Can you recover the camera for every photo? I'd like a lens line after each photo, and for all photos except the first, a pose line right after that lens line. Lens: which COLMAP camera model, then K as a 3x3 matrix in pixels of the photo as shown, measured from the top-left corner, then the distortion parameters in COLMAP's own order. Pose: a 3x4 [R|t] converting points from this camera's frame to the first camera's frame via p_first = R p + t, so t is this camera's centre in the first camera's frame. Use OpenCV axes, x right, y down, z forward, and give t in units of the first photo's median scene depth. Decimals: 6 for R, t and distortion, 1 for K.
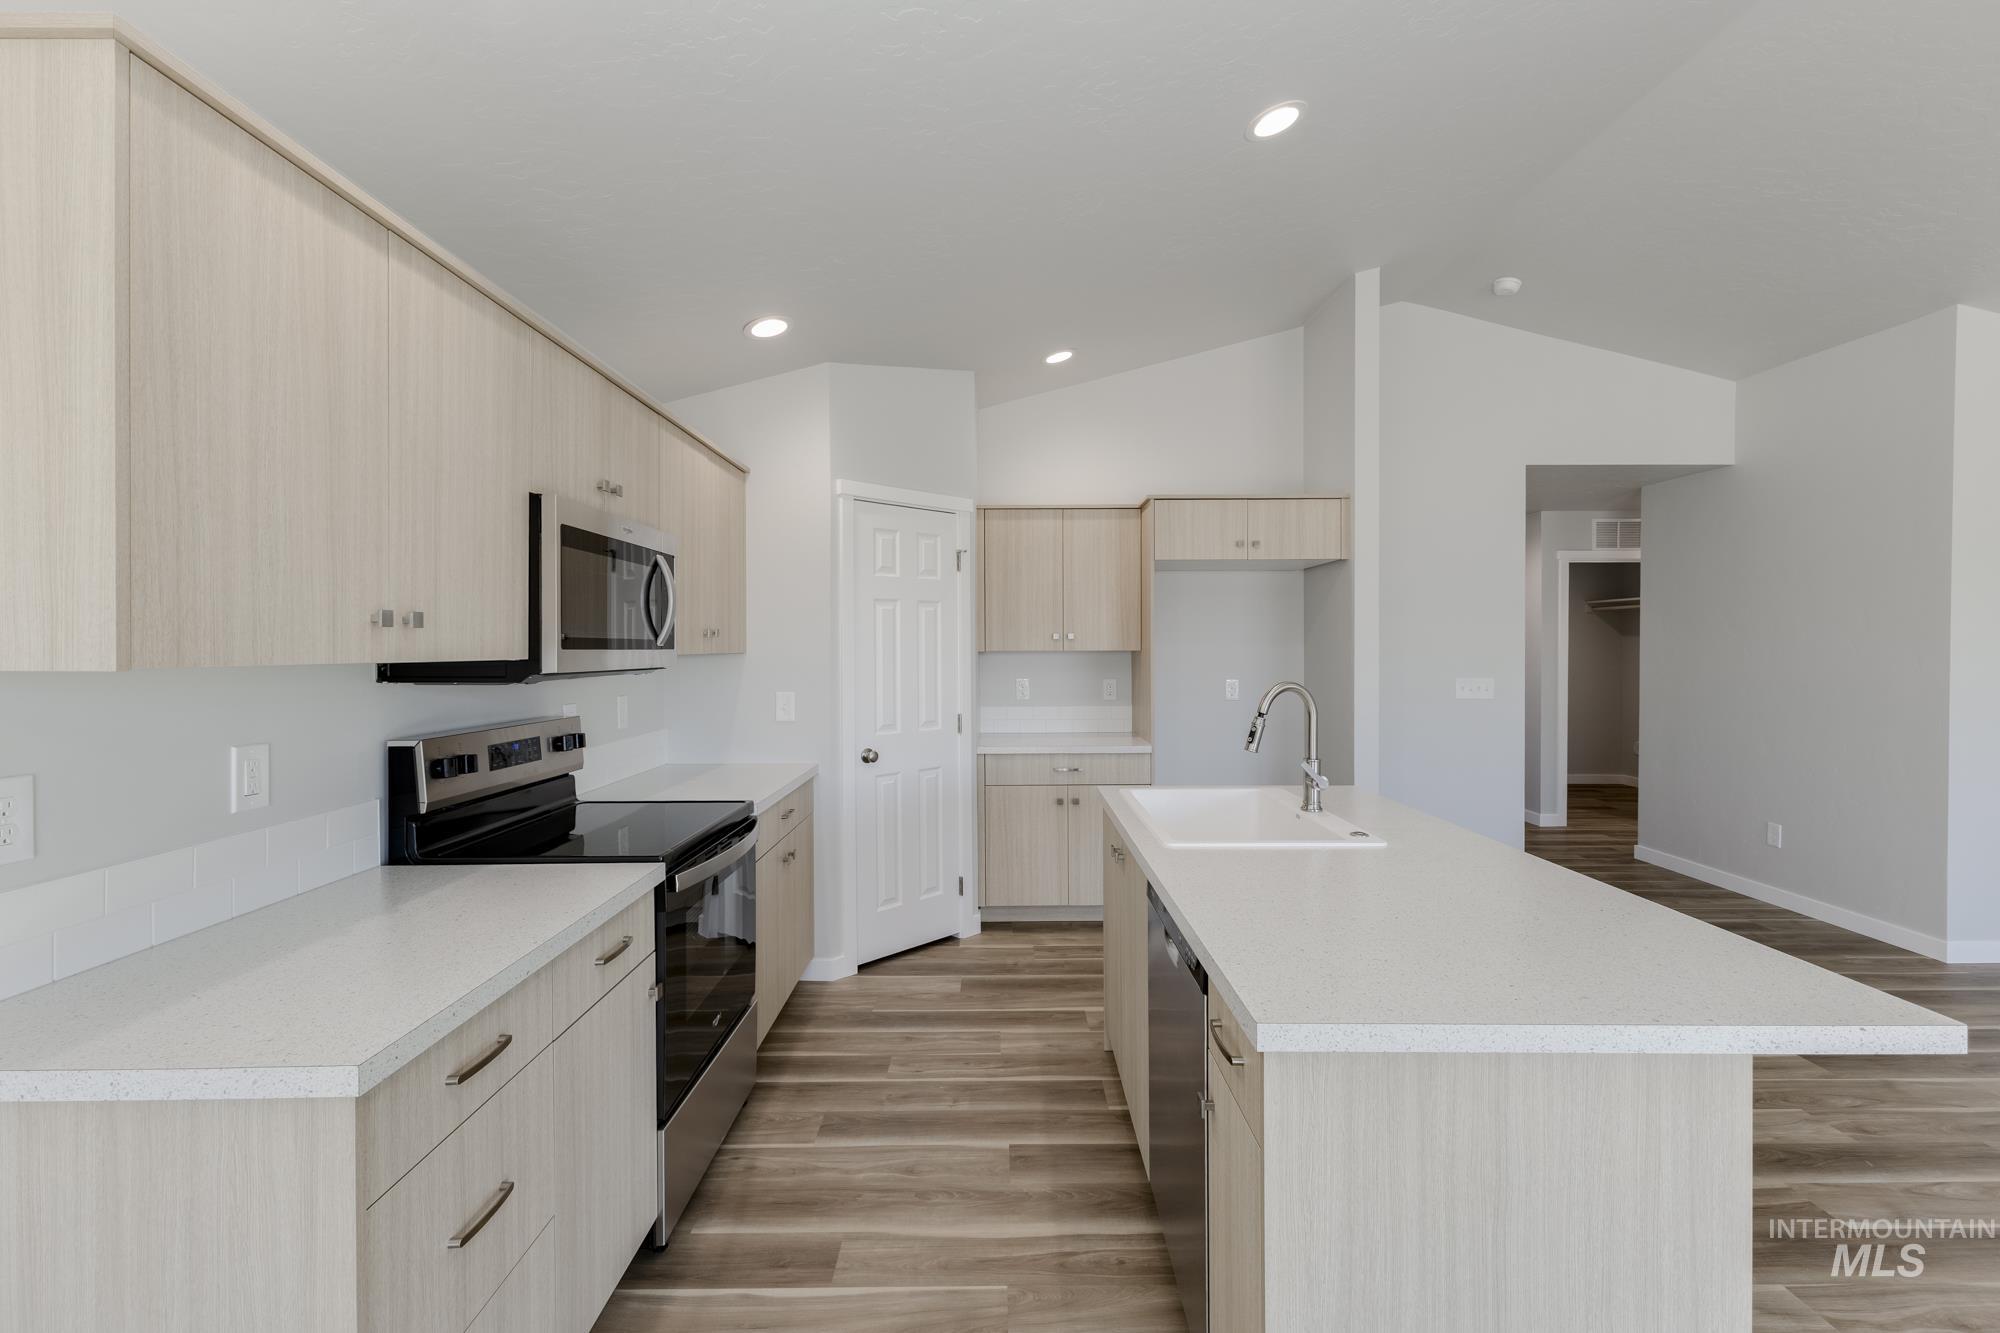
lens RADIAL K [[866.7, 0, 1001.0], [0, 866.7, 659.2], [0, 0, 1]] dist [0.006925, -0.000289]
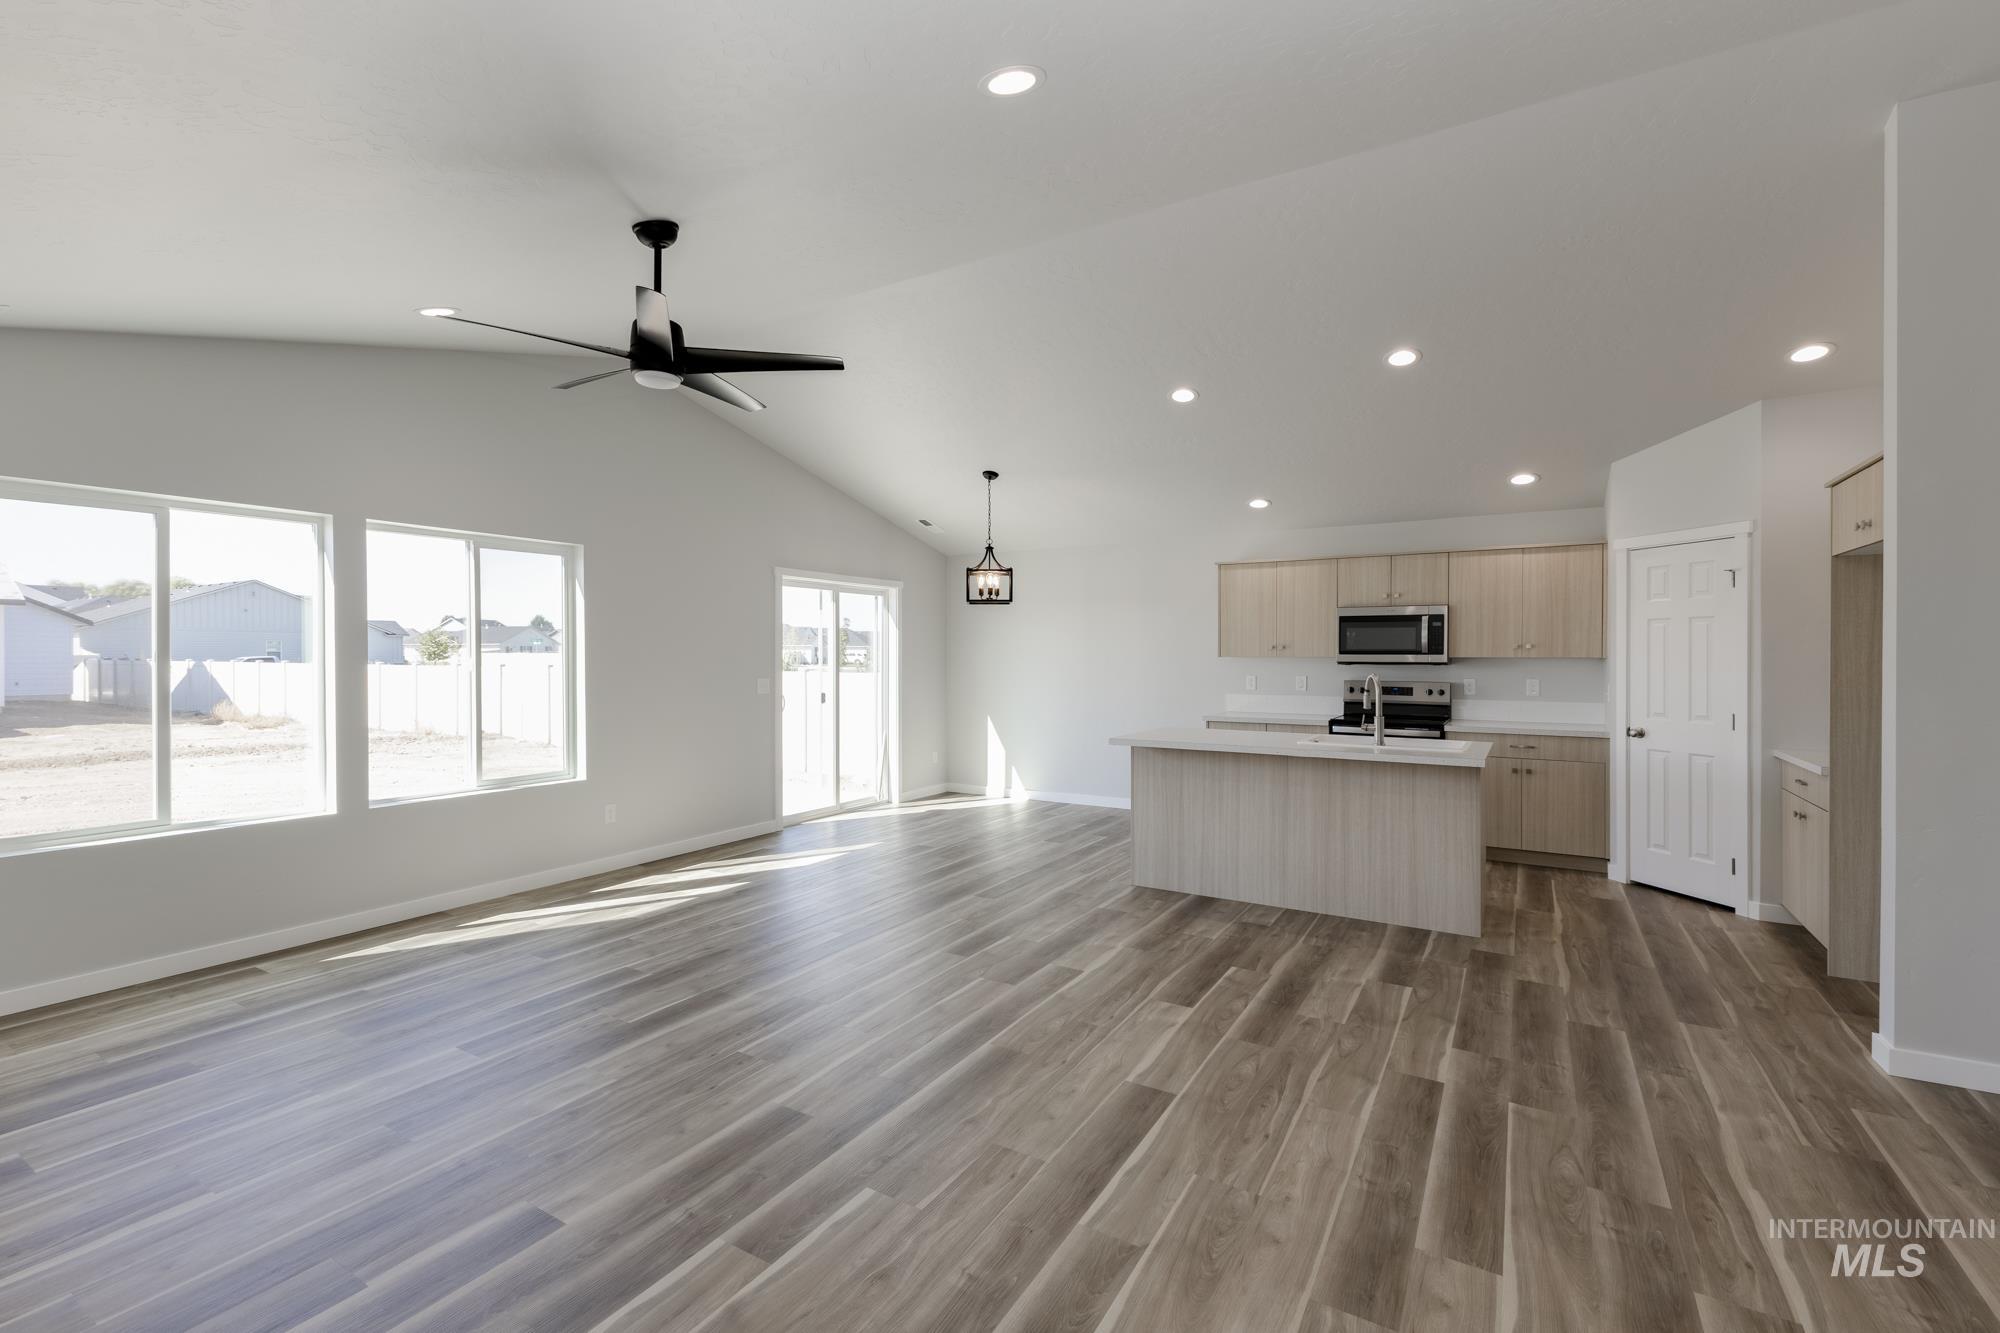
lens RADIAL K [[866.7, 0, 1001.0], [0, 866.7, 659.2], [0, 0, 1]] dist [0.006925, -0.000289]
pose [[-0.520060, 0.008840, -0.854084, 1.608461], [-0.009780, 0.999819, 0.016304, -0.019379], [0.854074, 0.016832, -0.519880, 0.876666]]
